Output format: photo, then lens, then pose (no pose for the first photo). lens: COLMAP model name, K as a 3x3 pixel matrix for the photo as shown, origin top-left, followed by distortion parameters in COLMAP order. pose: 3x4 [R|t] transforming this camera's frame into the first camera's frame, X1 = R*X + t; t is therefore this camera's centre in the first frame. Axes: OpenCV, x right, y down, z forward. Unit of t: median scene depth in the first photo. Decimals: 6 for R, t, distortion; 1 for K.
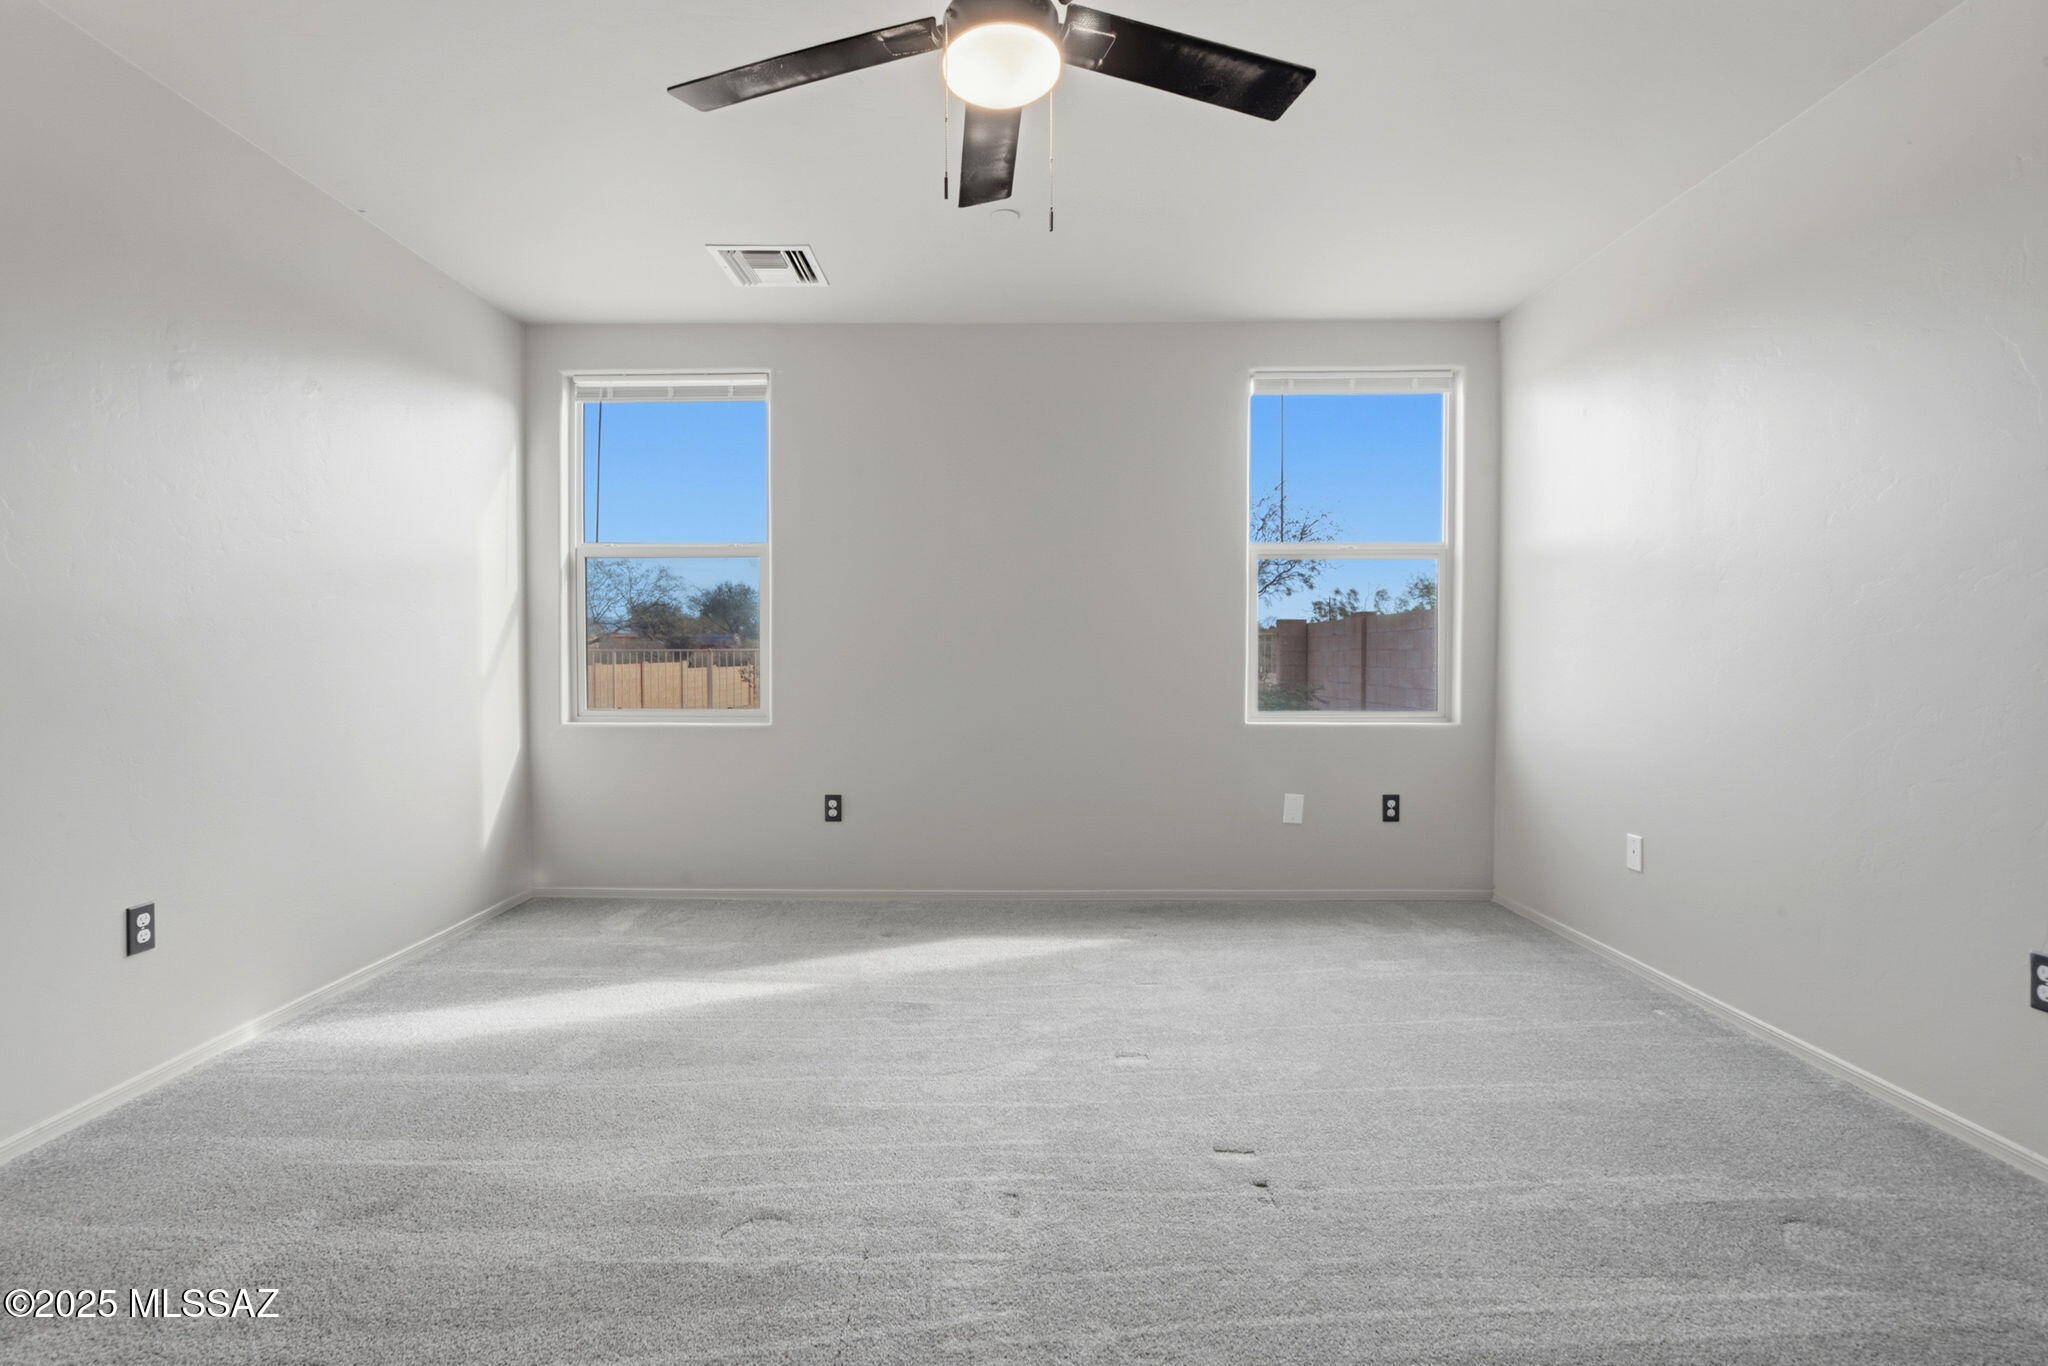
lens RADIAL K [[927.9, 0, 1009.4], [0, 927.9, 681.2], [0, 0, 1]] dist [-0.004232, -0.000168]
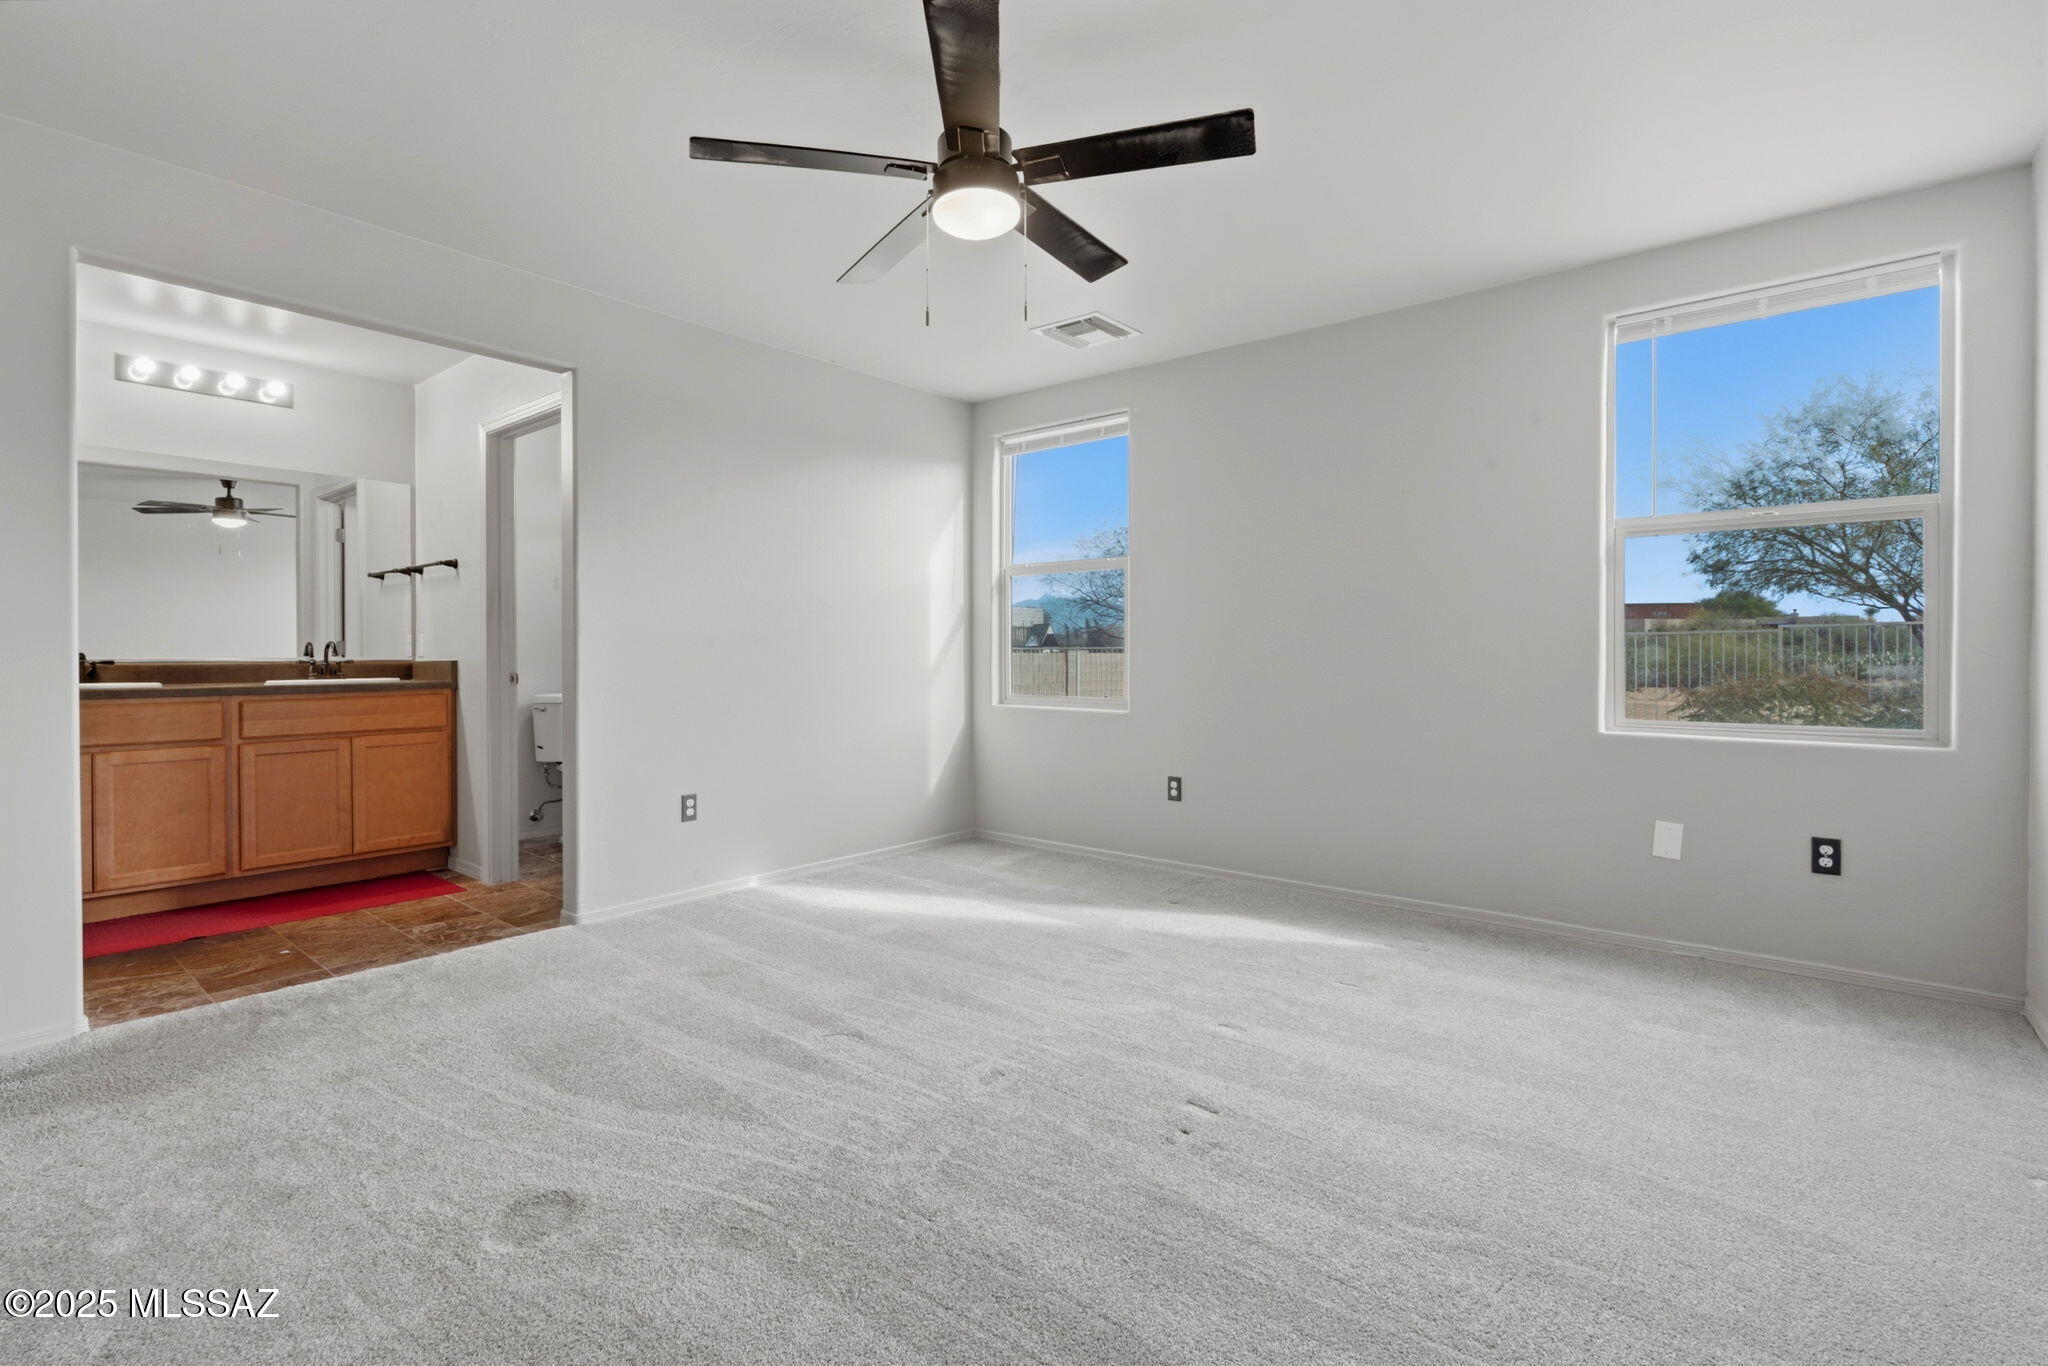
lens RADIAL K [[929.6, 0, 1012.6], [0, 929.6, 666.9], [0, 0, 1]] dist [-0.001436, 0.001275]
pose [[0.778892, 0.009694, -0.627083, 0.414147], [-0.016532, 0.999850, -0.005077, -0.001609], [0.626940, 0.014322, 0.778936, -0.000907]]
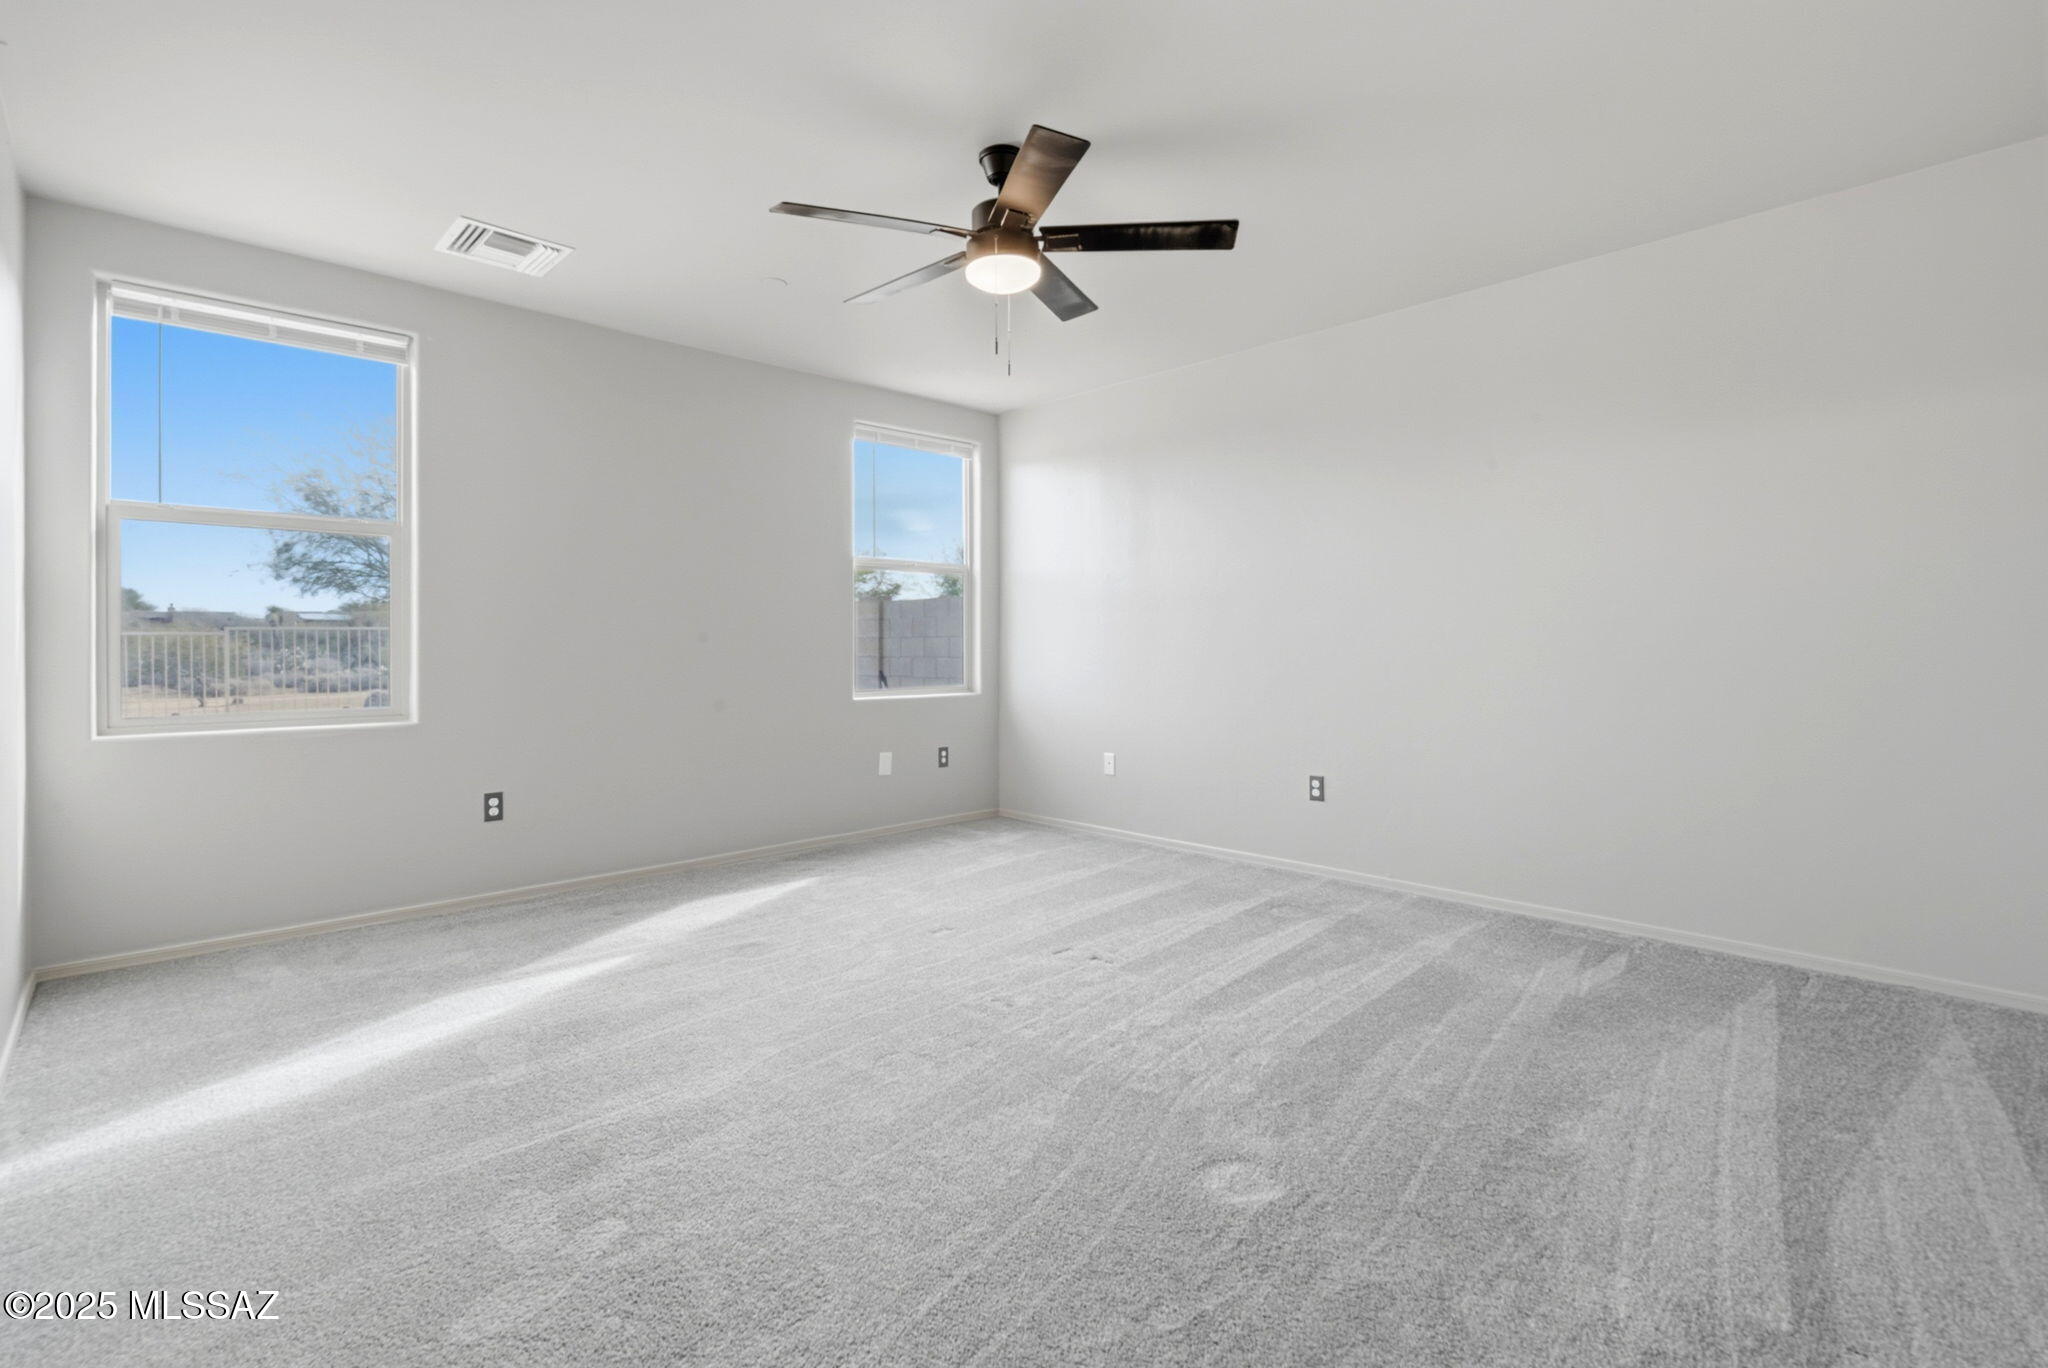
lens RADIAL K [[939.8, 0, 1016.7], [0, 939.8, 649.6], [0, 0, 1]] dist [-0.001830, -0.000055]
pose [[0.712303, -0.006074, 0.701846, -0.539068], [0.022068, 0.999662, -0.013745, 0.000985], [-0.701525, 0.025279, 0.712196, -0.070823]]
